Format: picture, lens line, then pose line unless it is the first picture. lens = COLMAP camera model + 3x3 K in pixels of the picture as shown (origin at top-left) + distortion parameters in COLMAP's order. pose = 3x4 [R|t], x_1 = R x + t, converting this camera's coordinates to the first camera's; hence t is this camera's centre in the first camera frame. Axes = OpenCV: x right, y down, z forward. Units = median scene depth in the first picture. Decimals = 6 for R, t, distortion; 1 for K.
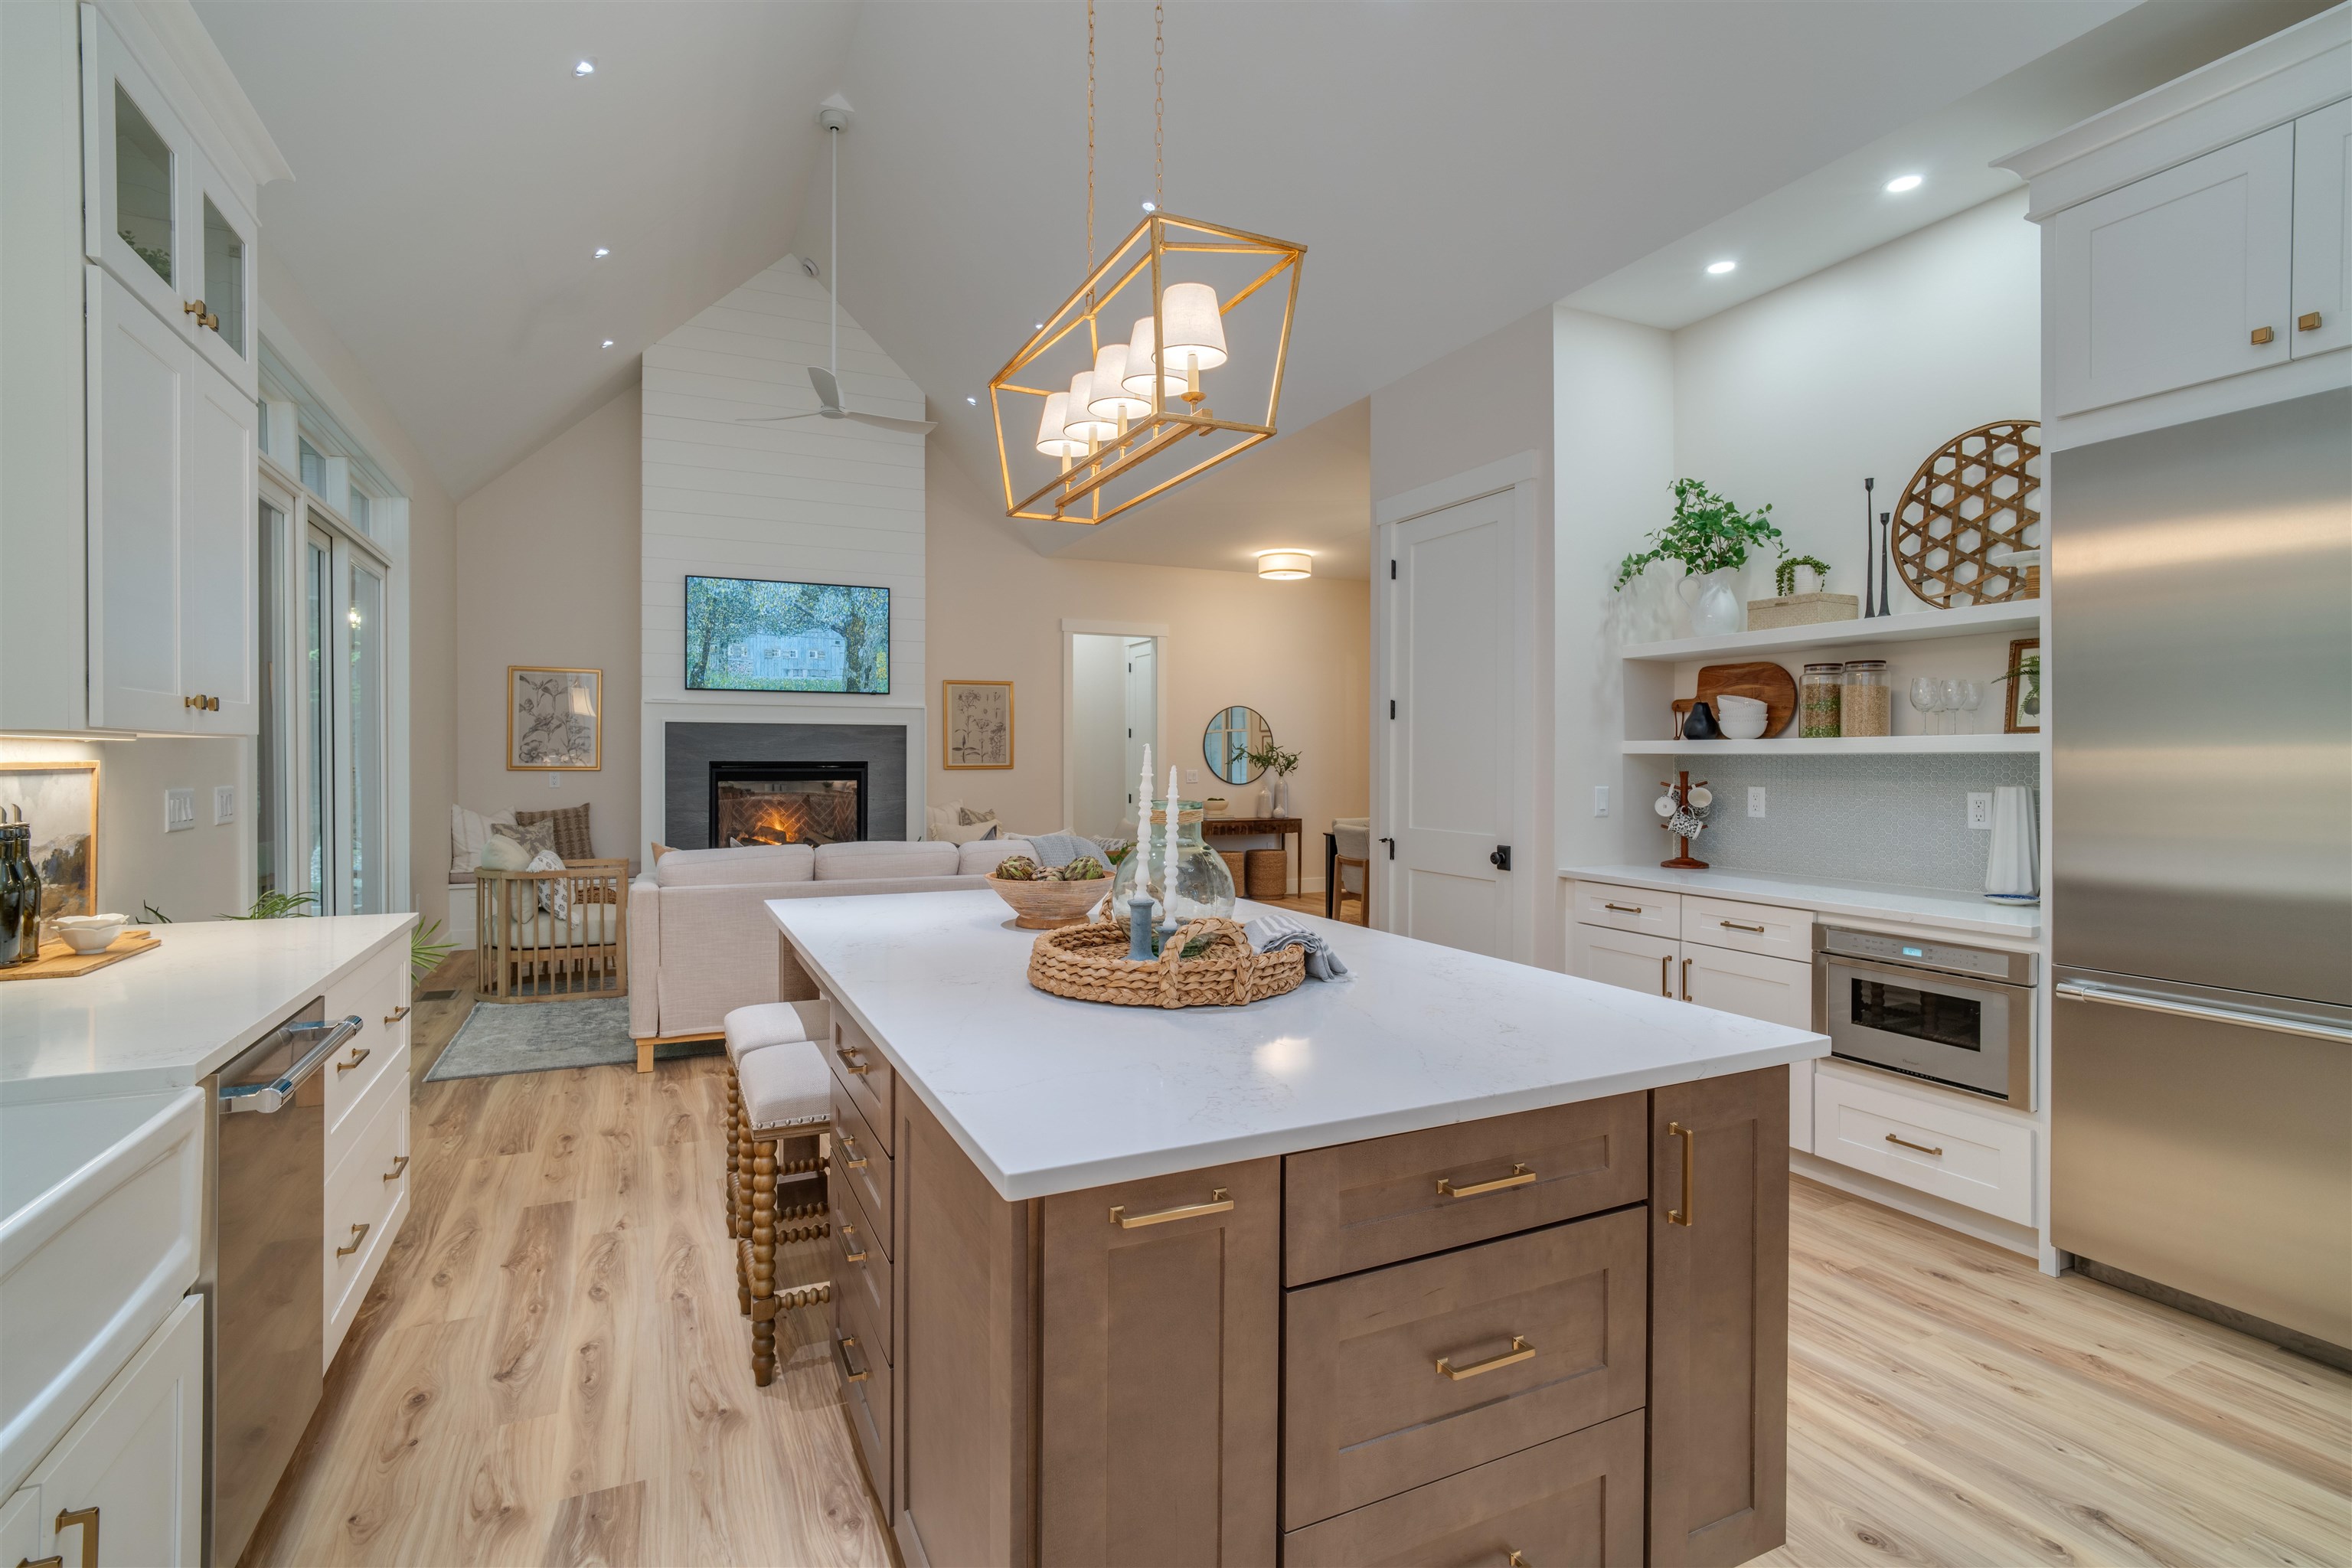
lens RADIAL K [[1110.7, 0, 1188.5], [0, 1110.7, 761.6], [0, 0, 1]] dist [-0.001058, 0.006352]
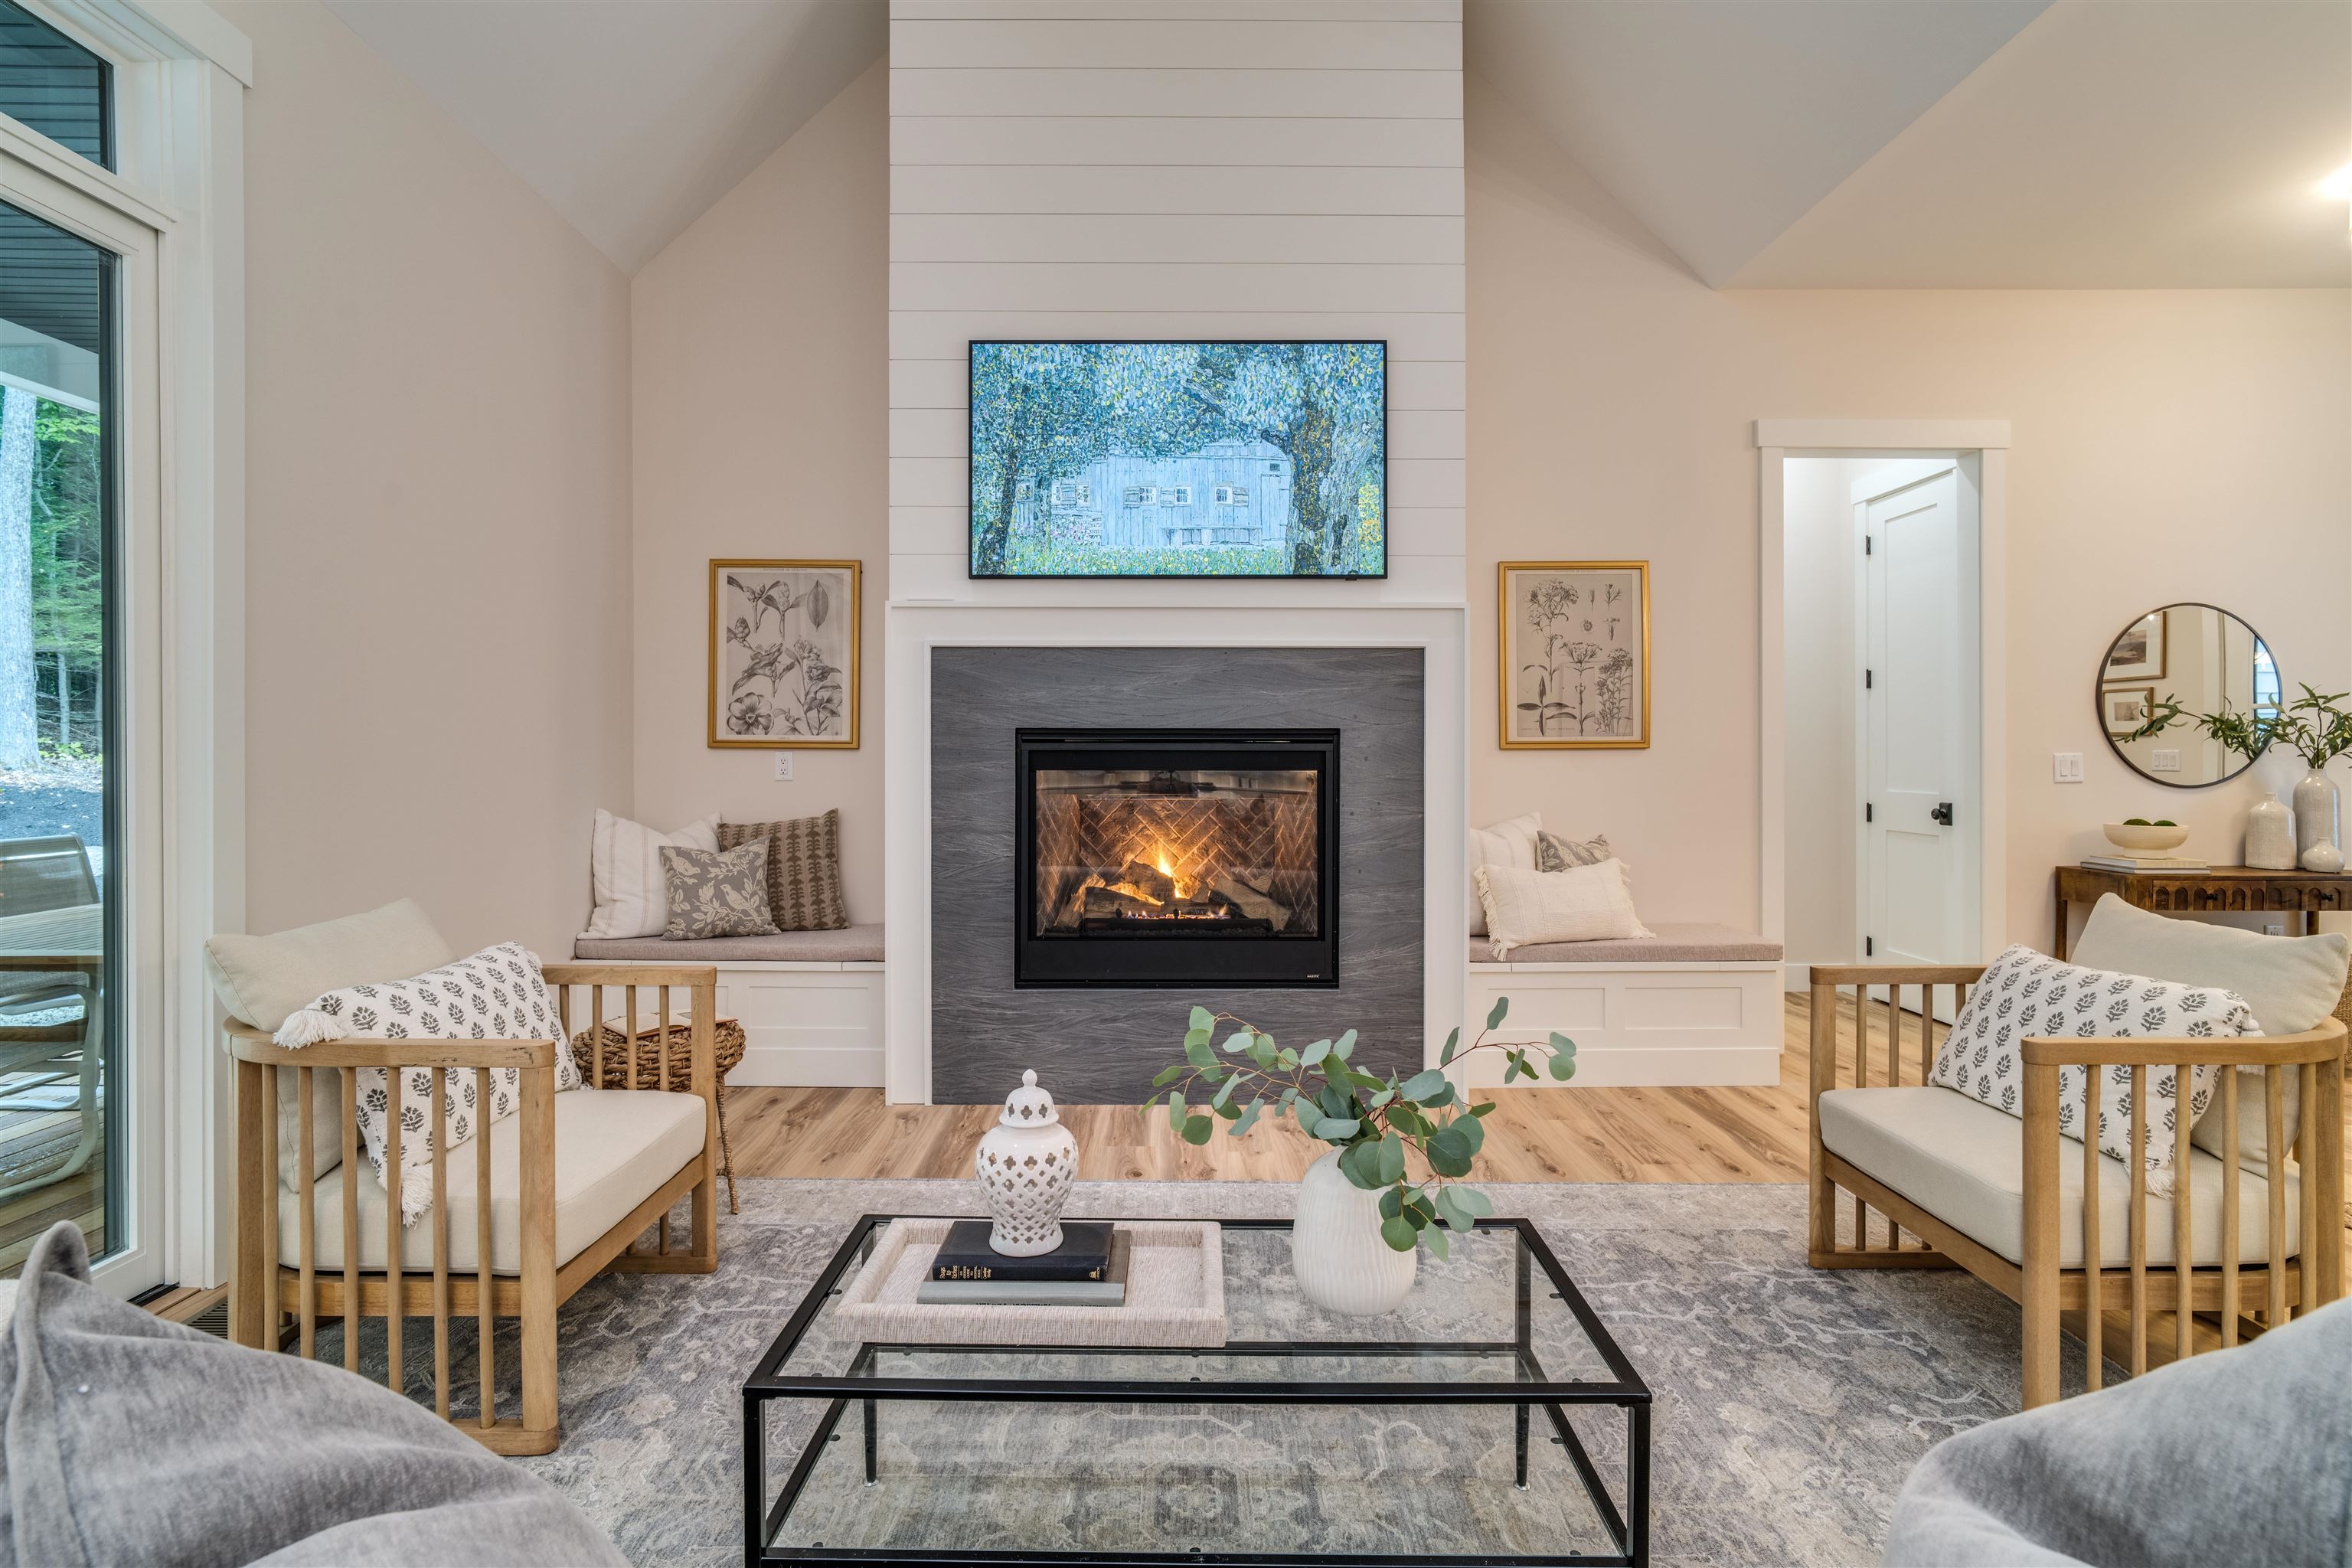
lens RADIAL K [[1109.8, 0, 1180.0], [0, 1109.8, 748.4], [0, 0, 1]] dist [-0.004180, -0.000763]
pose [[0.899862, -0.003320, -0.436162, -0.154893], [-0.000148, 0.999969, -0.007917, 0.011913], [0.436174, 0.007189, 0.899834, 0.582472]]
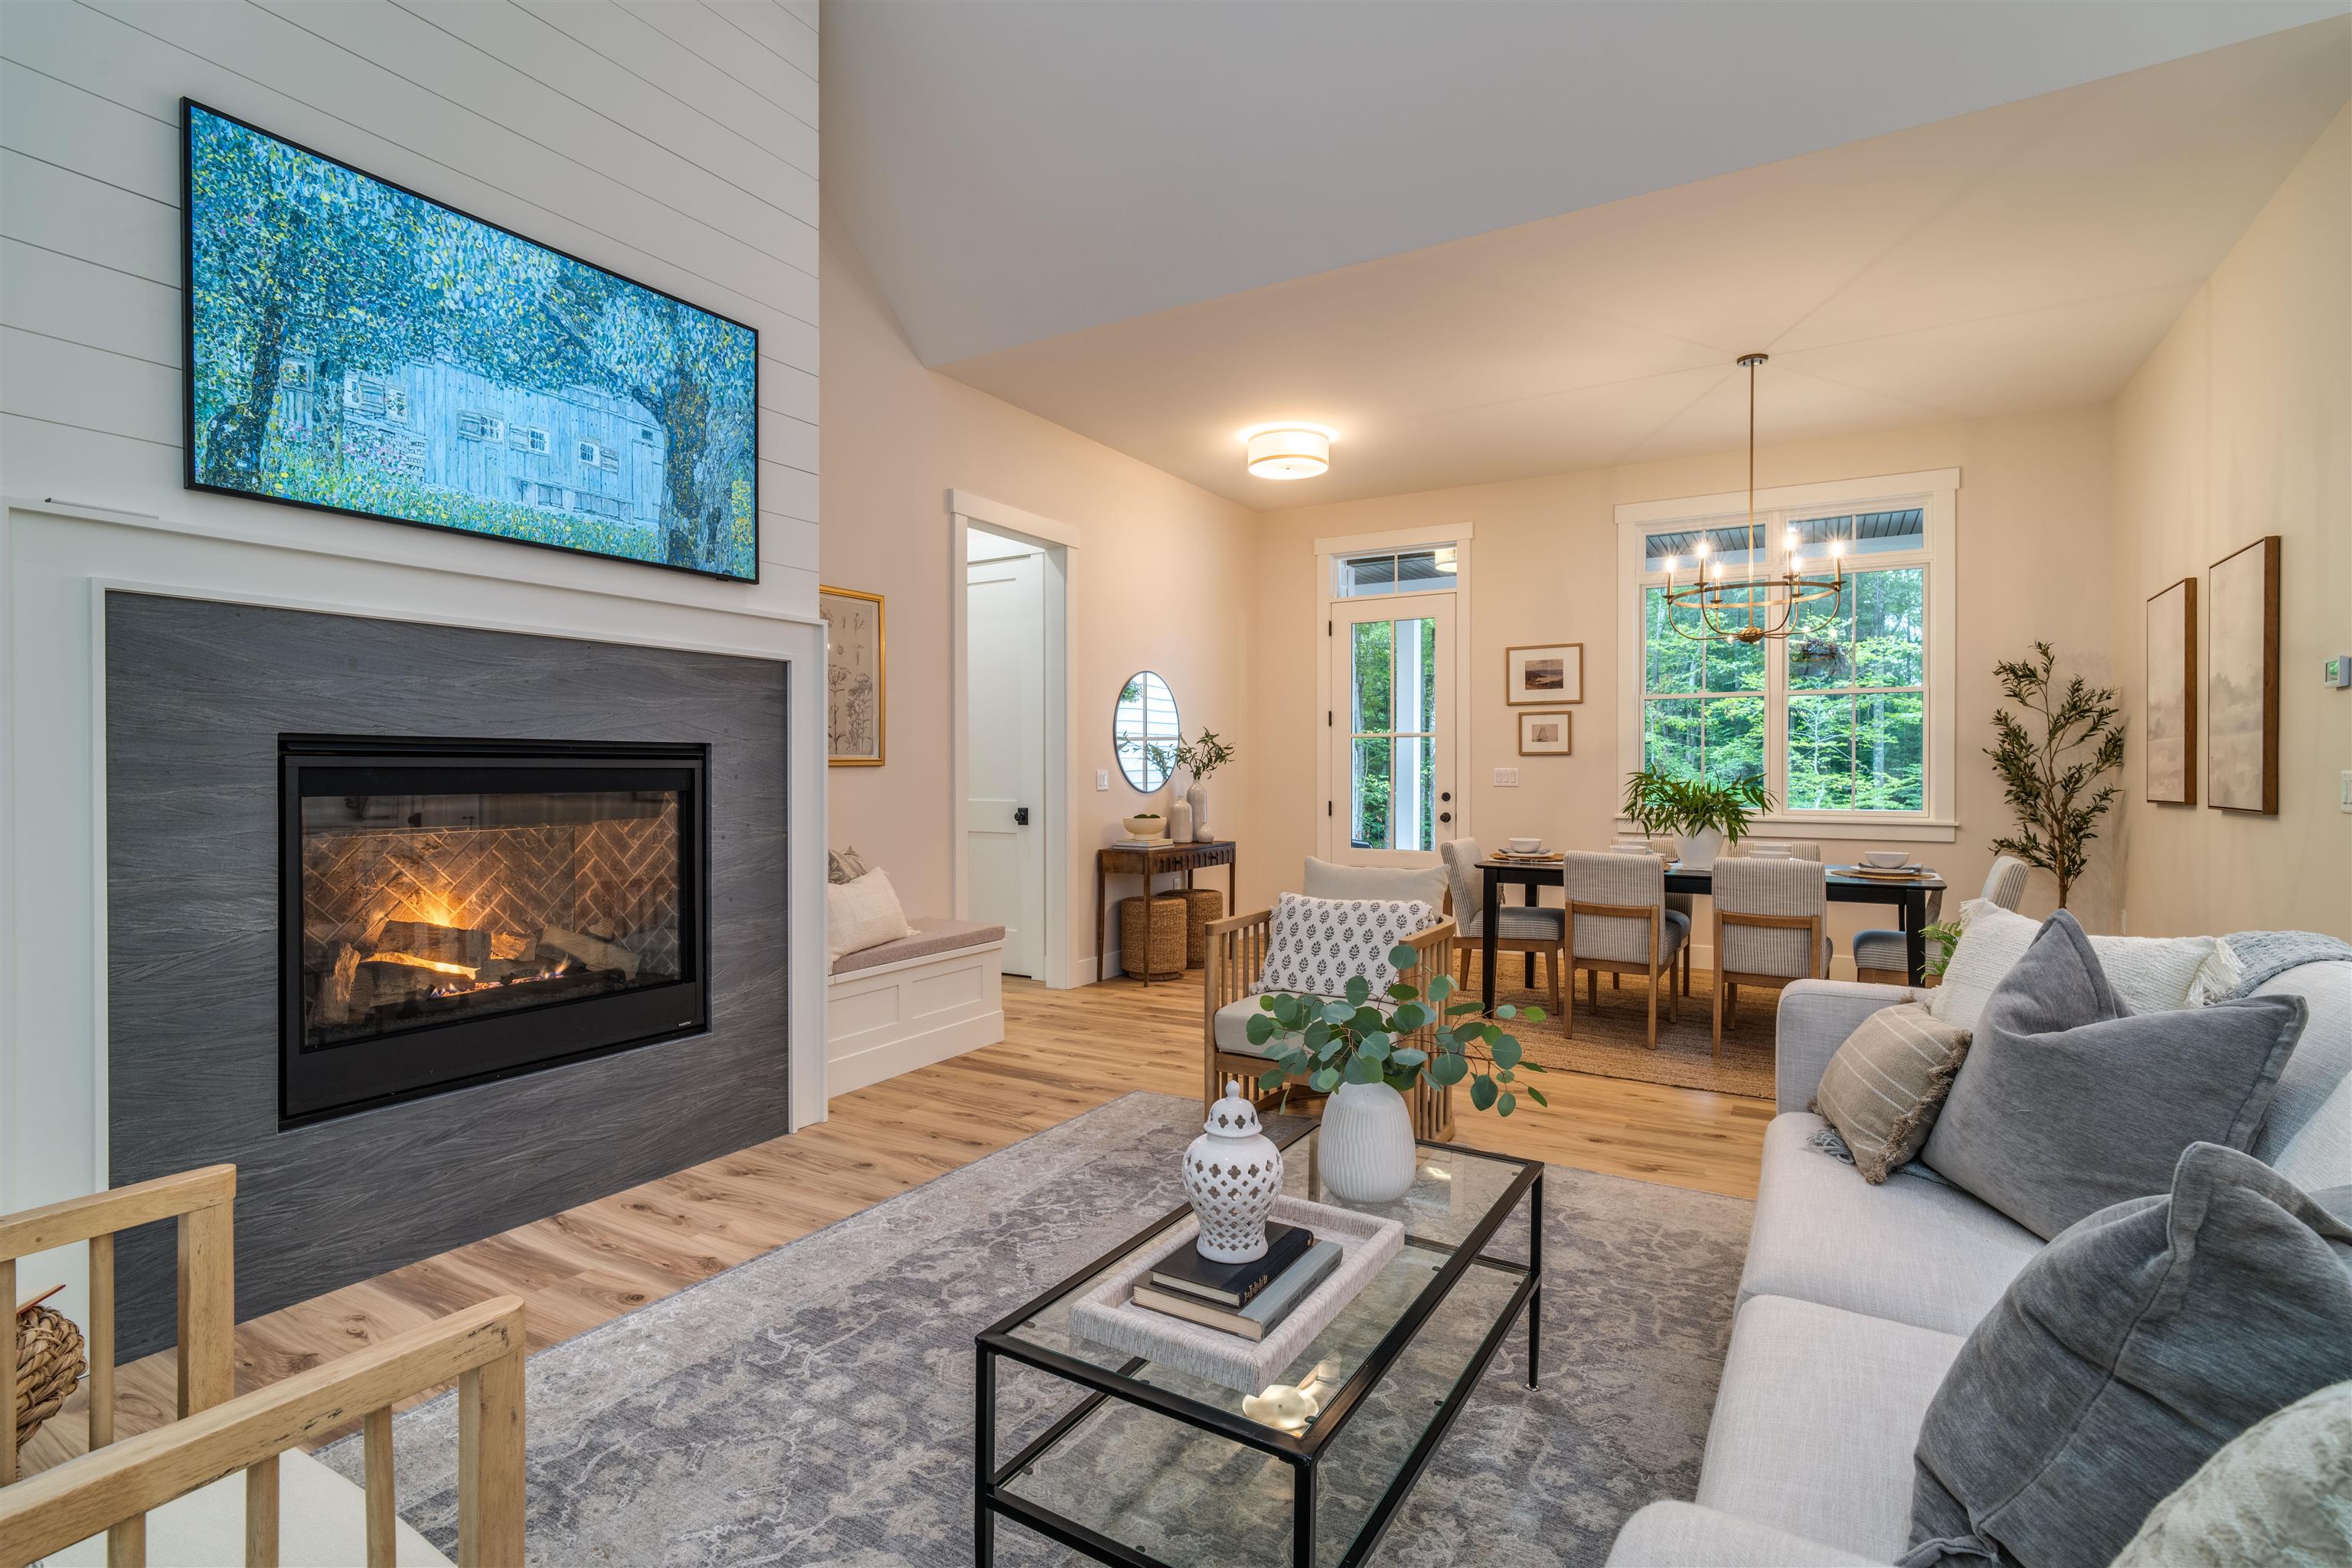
lens RADIAL K [[1096.5, 0, 1173.3], [0, 1096.5, 770.4], [0, 0, 1]] dist [-0.004856, 0.006229]
pose [[0.844272, -0.003246, 0.535905, -0.371374], [0.004824, 0.999987, -0.001542, 0.011629], [-0.535894, 0.003887, 0.844277, 0.586850]]
